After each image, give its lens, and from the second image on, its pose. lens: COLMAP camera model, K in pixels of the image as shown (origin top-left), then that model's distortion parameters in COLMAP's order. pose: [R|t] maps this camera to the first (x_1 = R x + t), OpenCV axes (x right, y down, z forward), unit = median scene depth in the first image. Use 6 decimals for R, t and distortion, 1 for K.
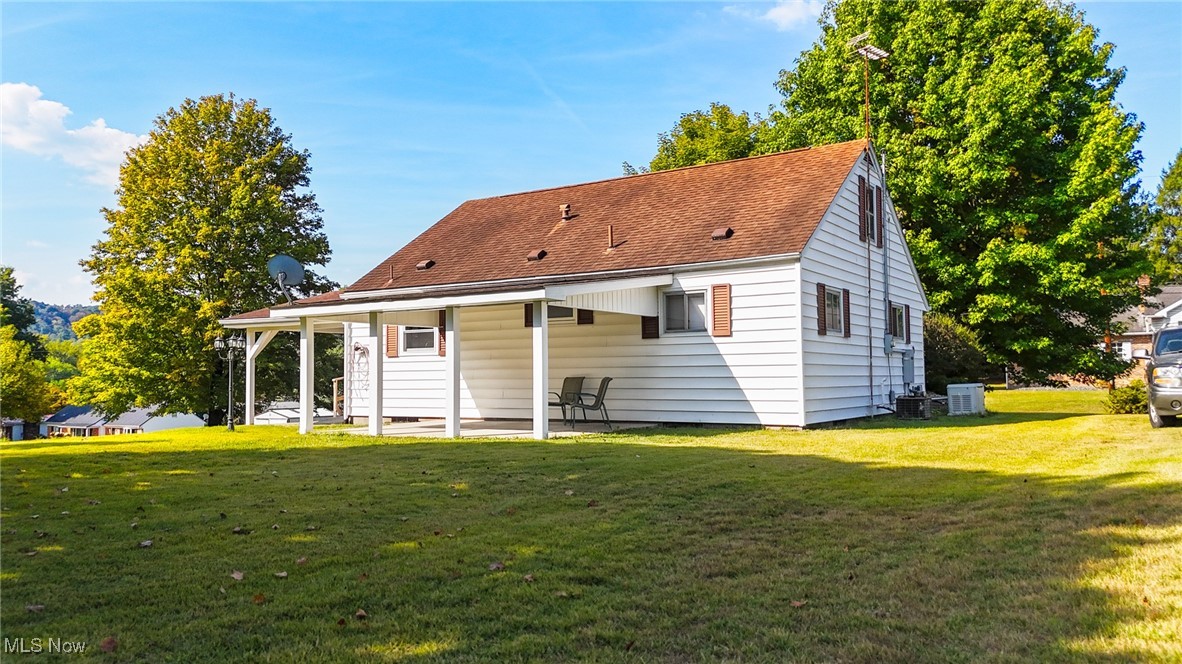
lens RADIAL K [[873.2, 0, 588.7], [0, 873.2, 334.6], [0, 0, 1]] dist [0.061389, -0.047105]
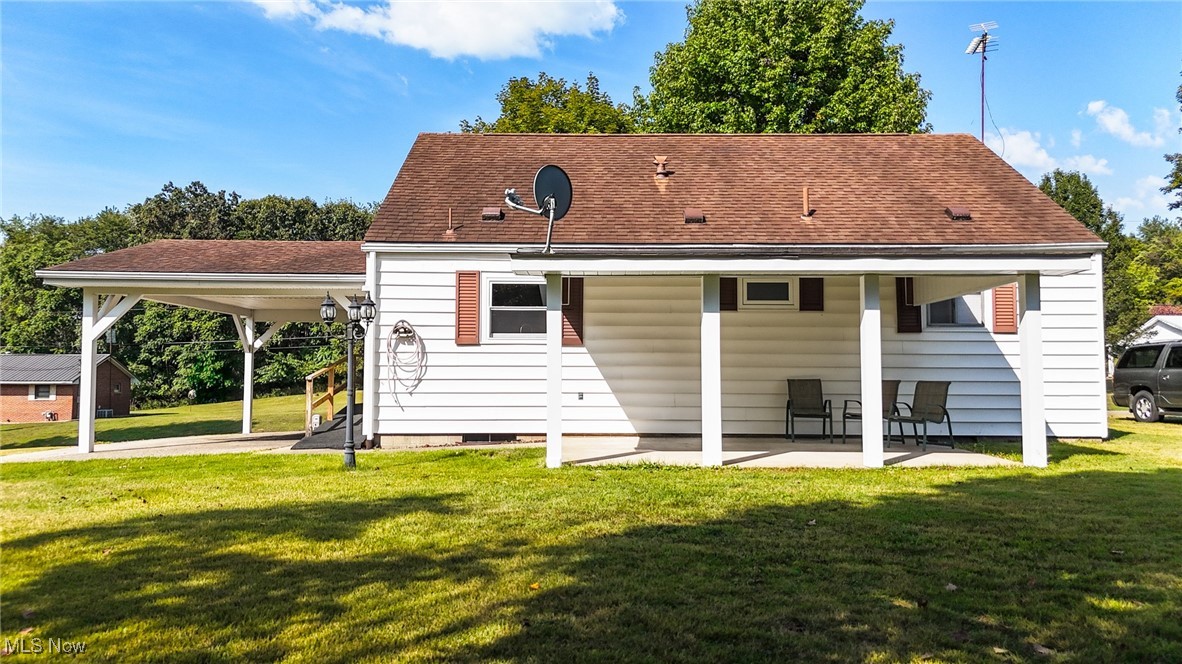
lens RADIAL K [[873.2, 0, 589.0], [0, 873.2, 331.2], [0, 0, 1]] dist [0.061389, -0.047105]
pose [[0.839923, 0.041033, 0.541152, -0.550349], [-0.037439, 0.999143, -0.017652, 0.025506], [-0.541413, -0.005434, 0.840739, 0.422559]]
